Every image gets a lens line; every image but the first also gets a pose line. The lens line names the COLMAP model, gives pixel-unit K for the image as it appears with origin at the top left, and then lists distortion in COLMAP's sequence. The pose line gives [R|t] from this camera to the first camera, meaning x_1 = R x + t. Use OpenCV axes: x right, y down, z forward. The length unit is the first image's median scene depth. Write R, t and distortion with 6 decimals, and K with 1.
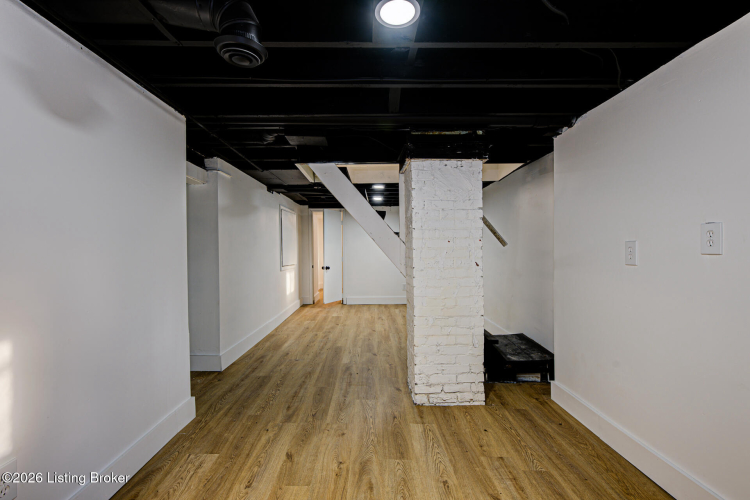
lens RADIAL K [[366.1, 0, 375.5], [0, 366.1, 249.6], [0, 0, 1]] dist [-0.001351, -0.000035]
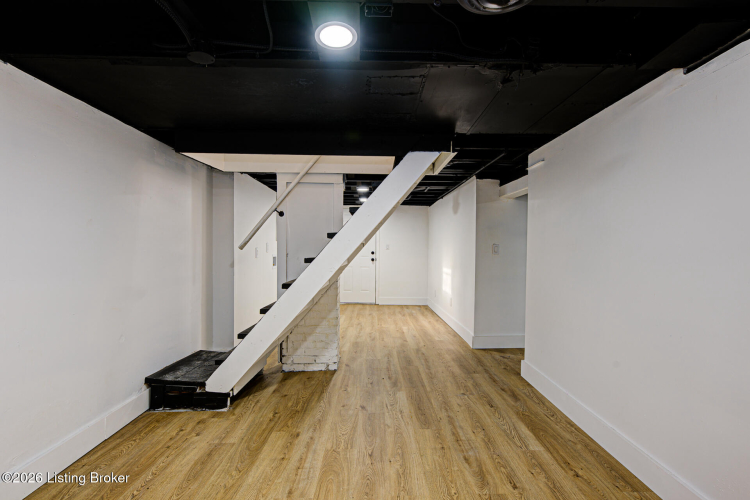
lens RADIAL K [[366.1, 0, 375.0], [0, 366.1, 249.6], [0, 0, 1]] dist [-0.001351, -0.000035]
pose [[-0.999986, 0.002943, 0.004446, -0.034831], [0.002960, 0.999988, 0.003867, -0.011017], [-0.004435, 0.003881, -0.999983, 2.079794]]
